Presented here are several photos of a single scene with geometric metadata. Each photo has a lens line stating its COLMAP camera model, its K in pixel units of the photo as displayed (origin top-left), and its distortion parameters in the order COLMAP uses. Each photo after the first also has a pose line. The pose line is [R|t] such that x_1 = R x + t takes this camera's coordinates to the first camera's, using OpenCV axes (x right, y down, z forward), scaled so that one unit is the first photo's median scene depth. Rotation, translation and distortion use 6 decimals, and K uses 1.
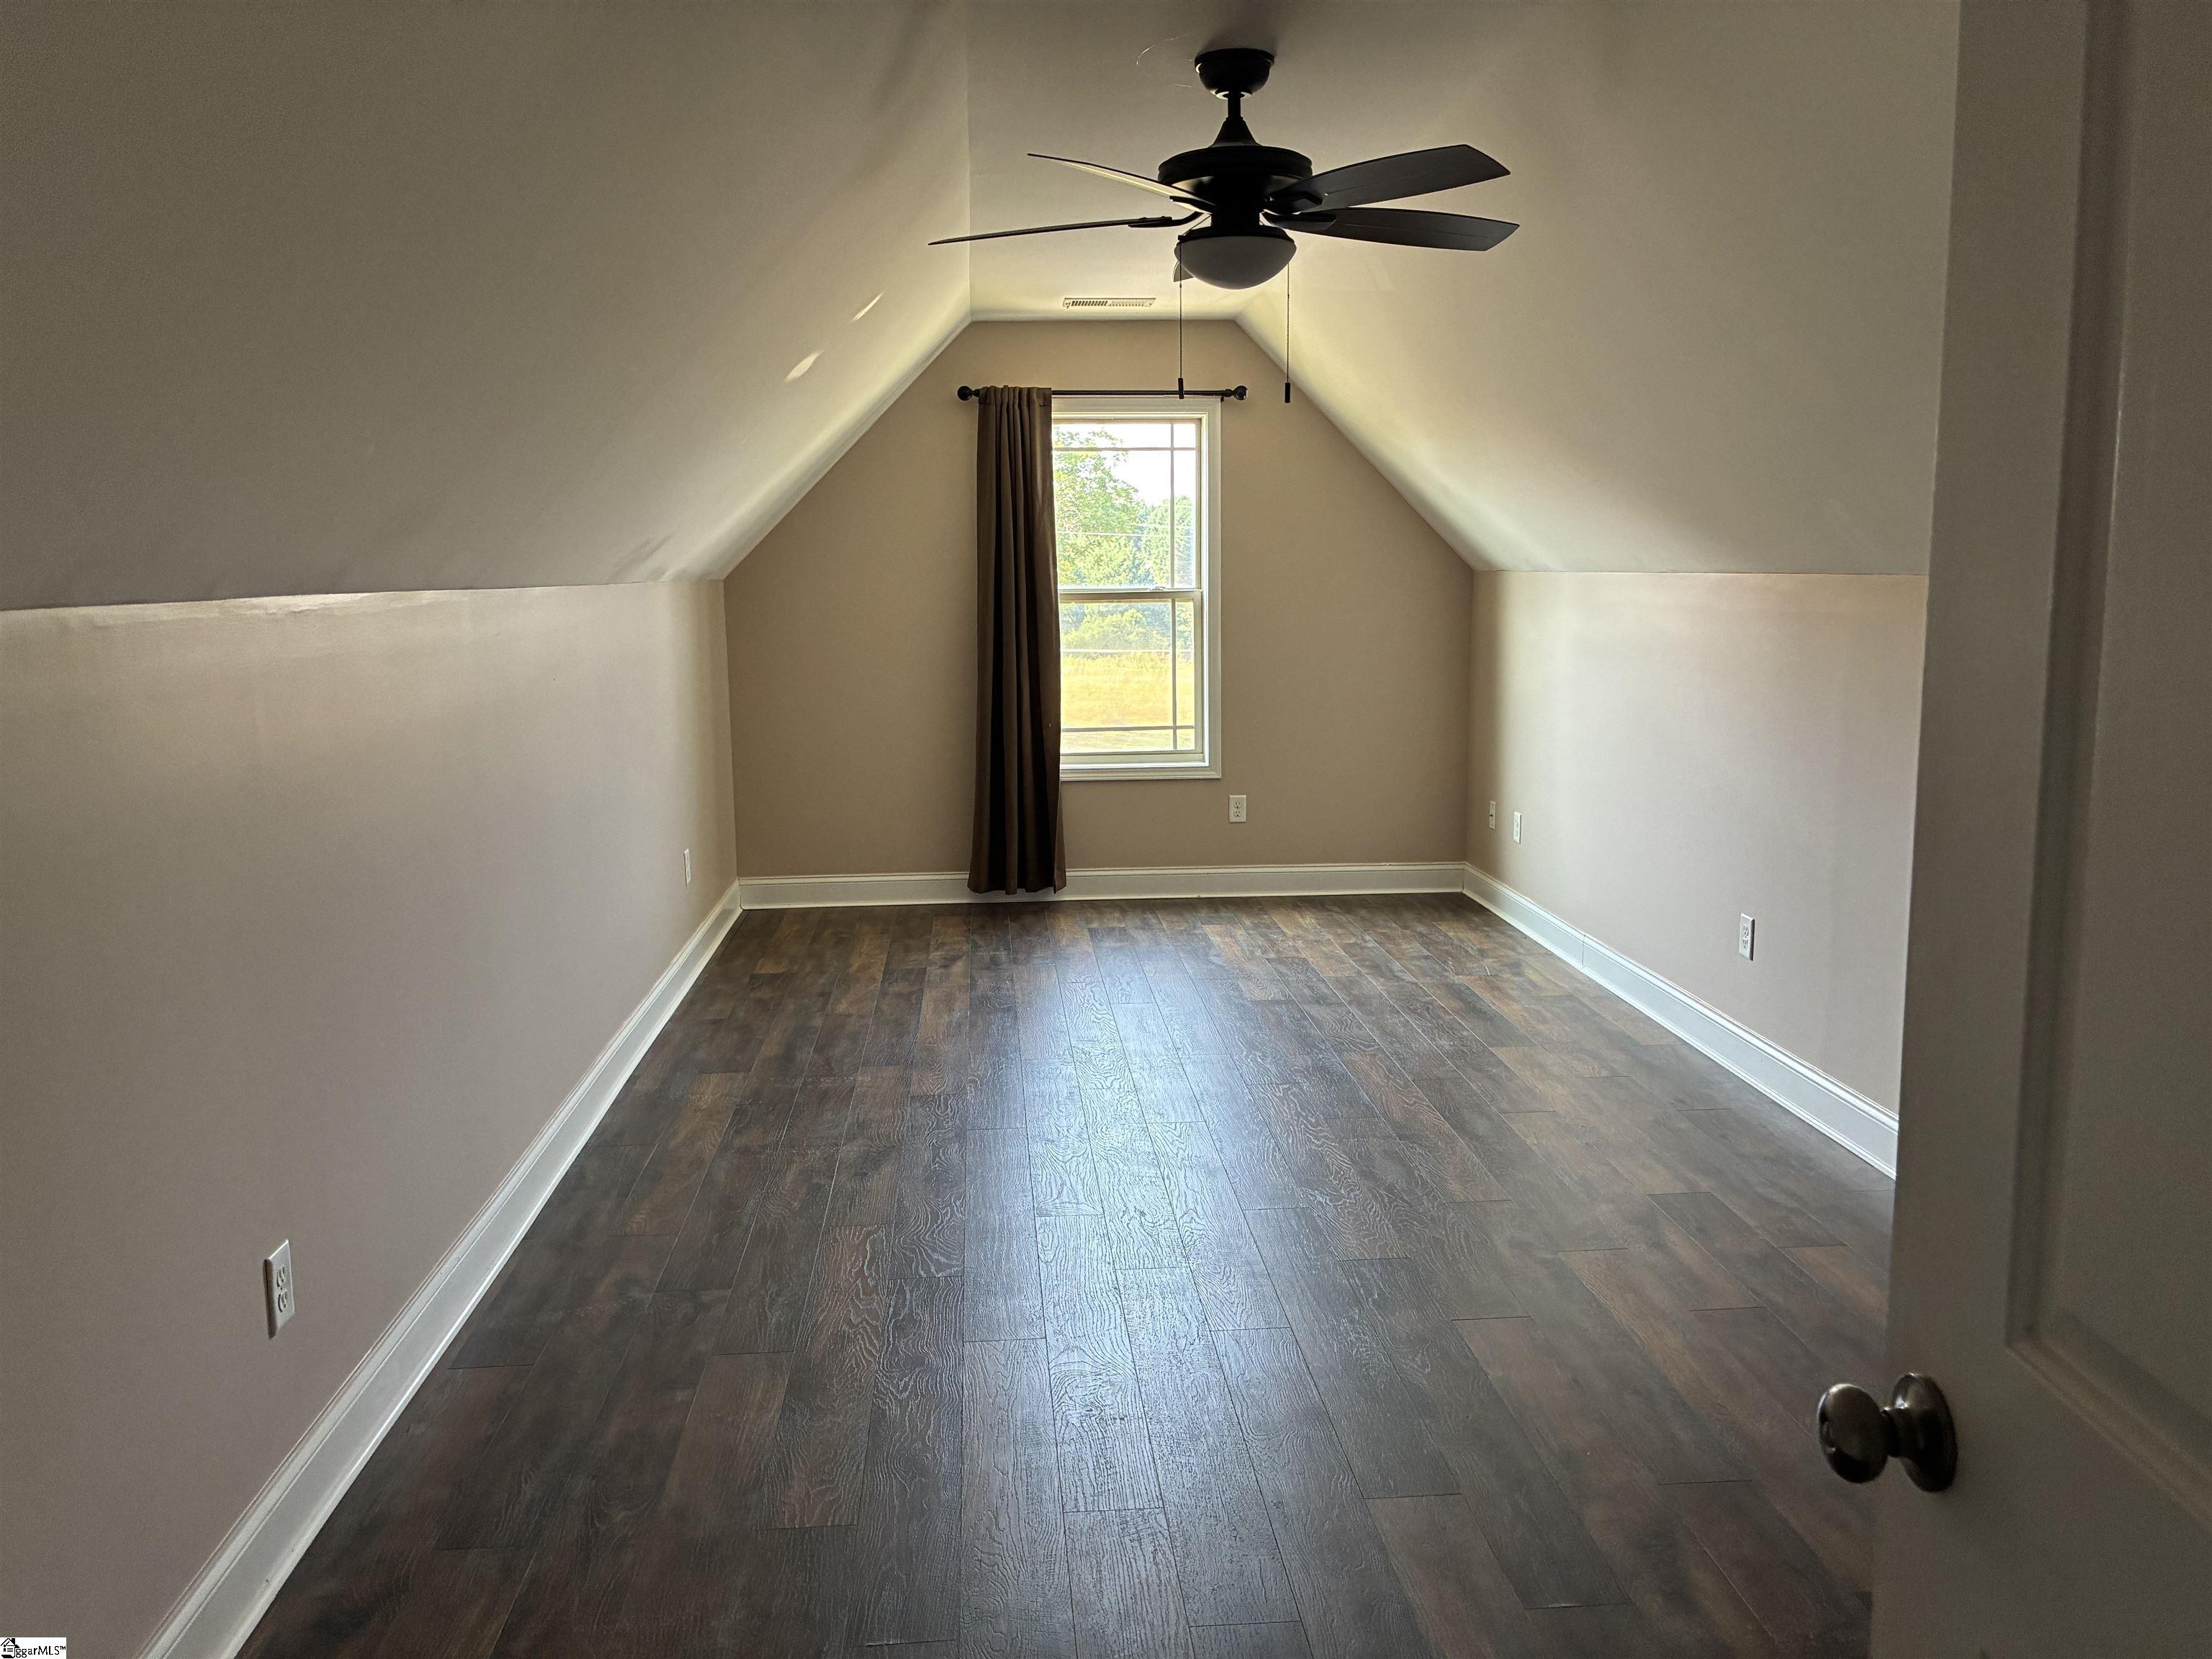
lens RADIAL K [[1684.3, 0, 1106.1], [0, 1684.3, 826.2], [0, 0, 1]] dist [0.014811, 0.003838]
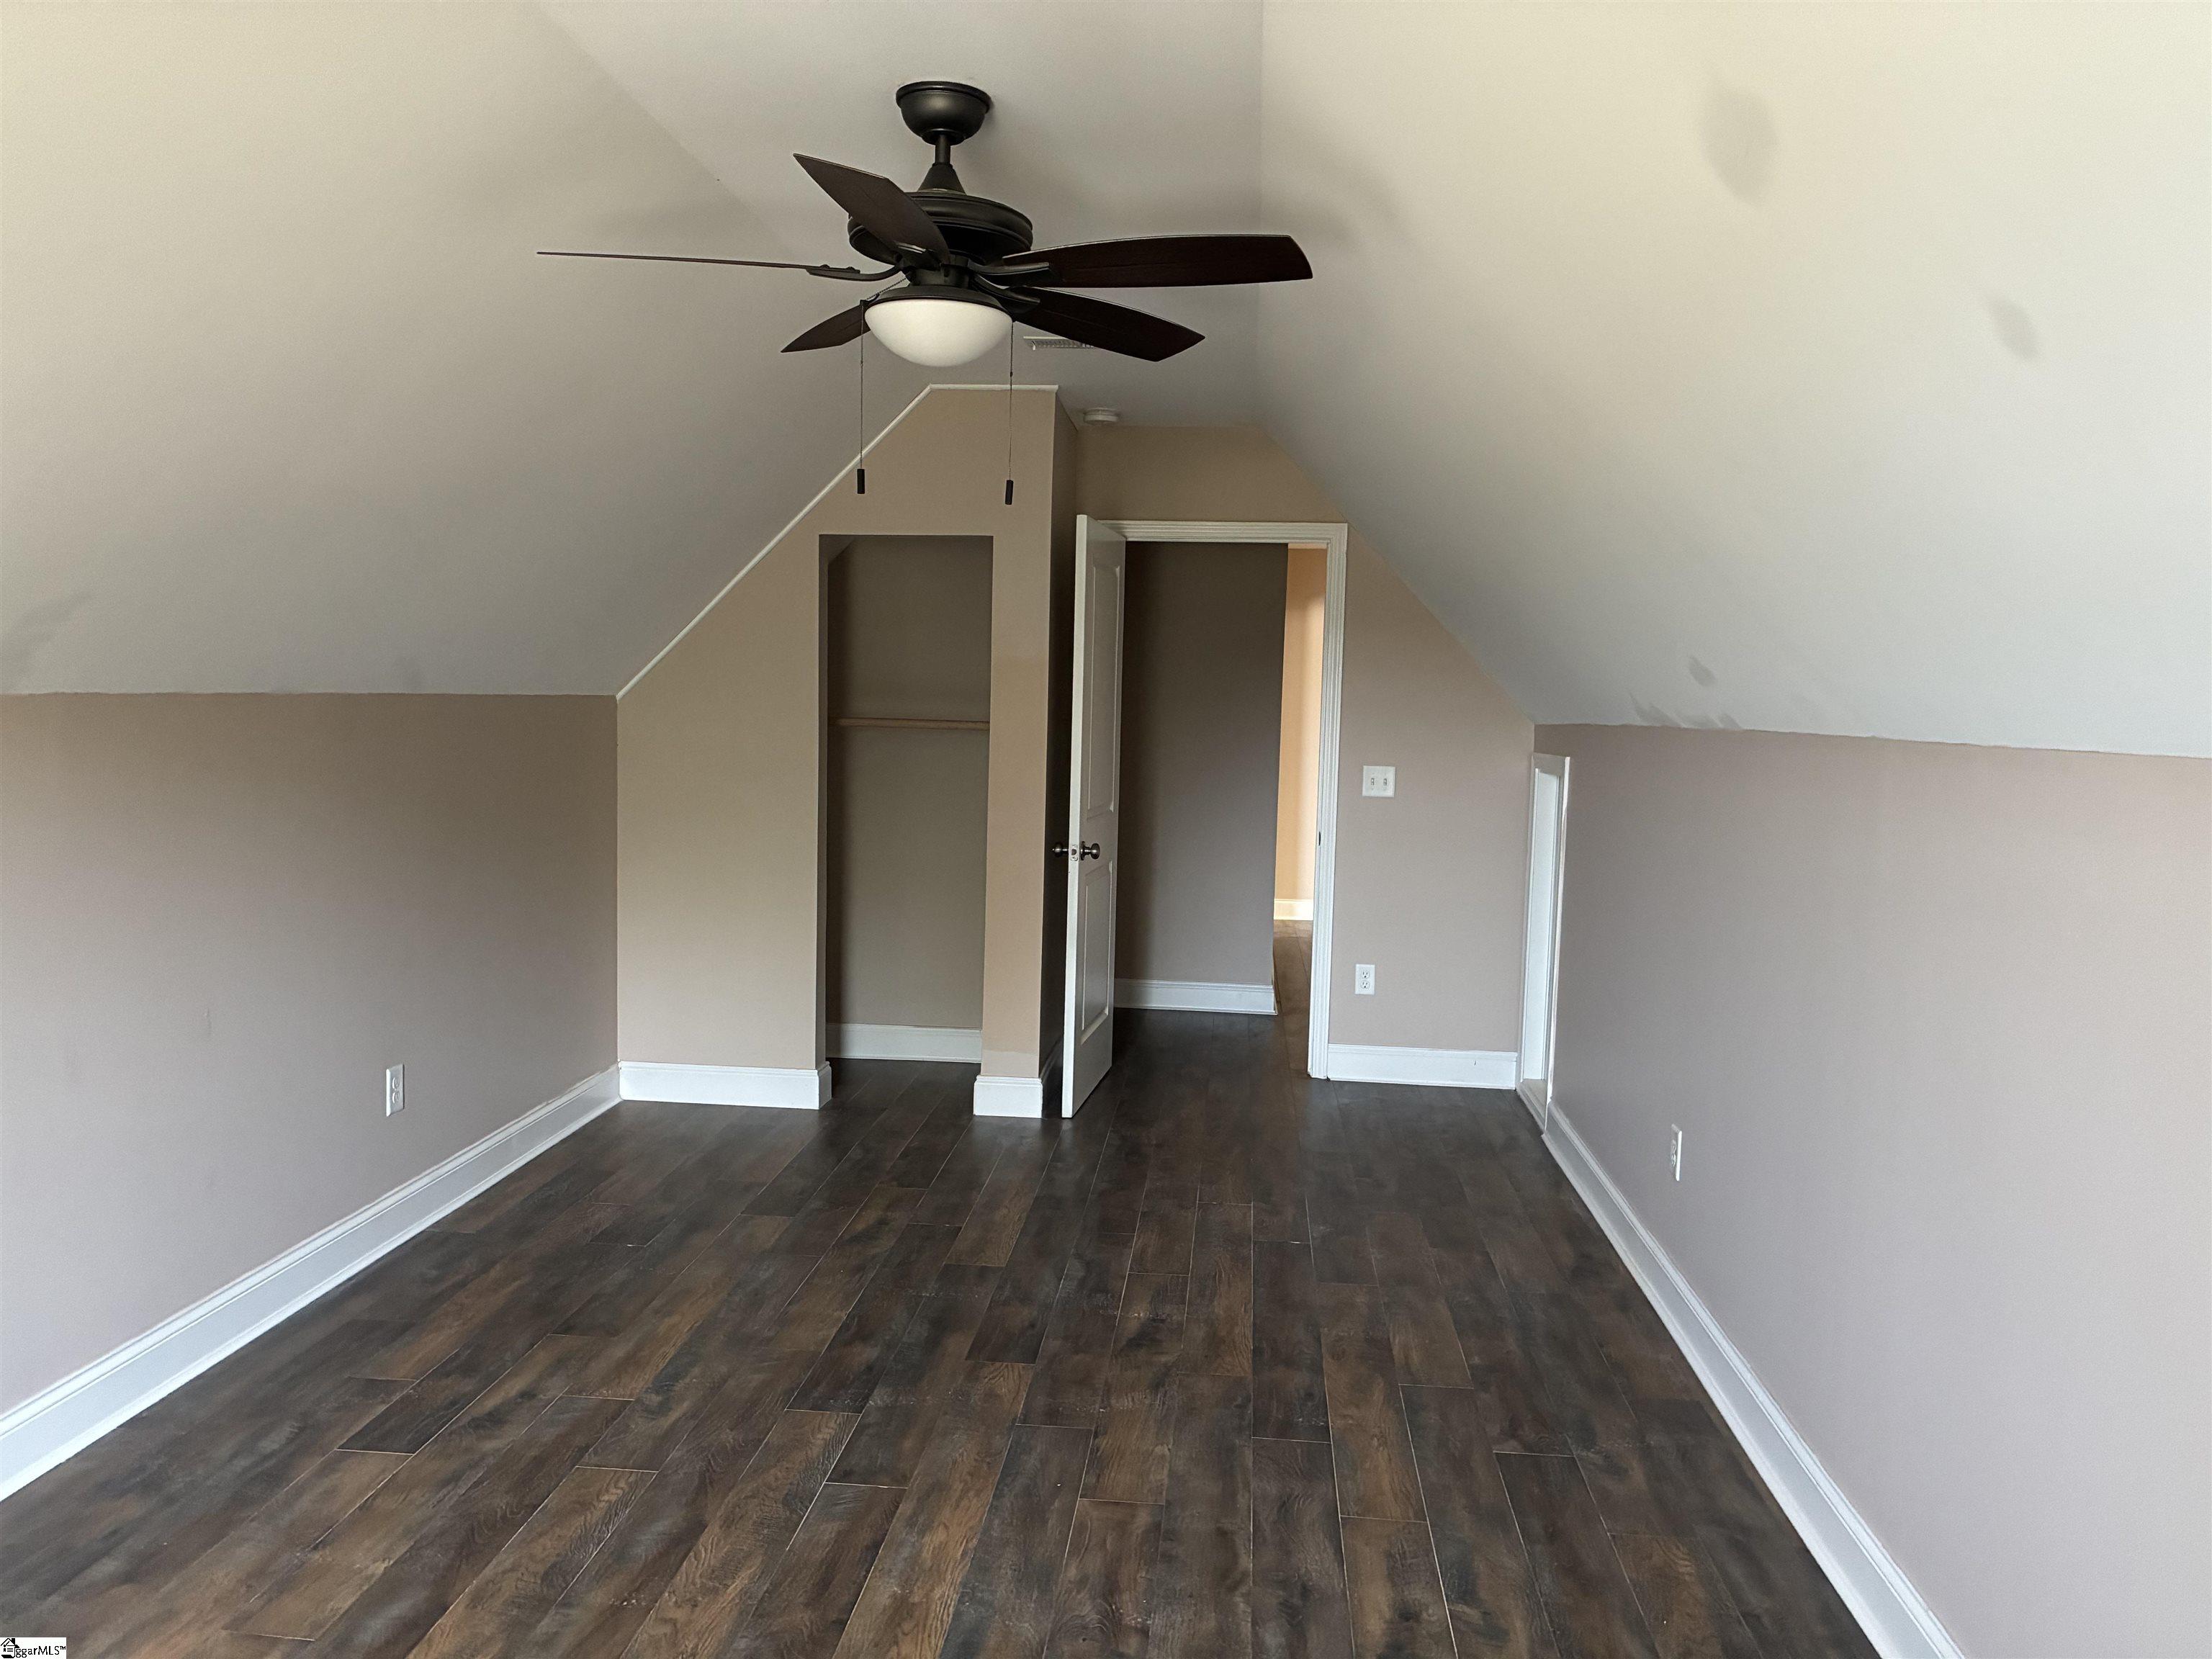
lens RADIAL K [[1684.3, 0, 1104.6], [0, 1684.3, 830.7], [0, 0, 1]] dist [0.014811, 0.003838]
pose [[-0.985871, -0.028497, 0.165065, -0.143012], [0.009648, 0.974126, 0.225801, -0.272888], [-0.167228, 0.224203, -0.960087, 1.772357]]
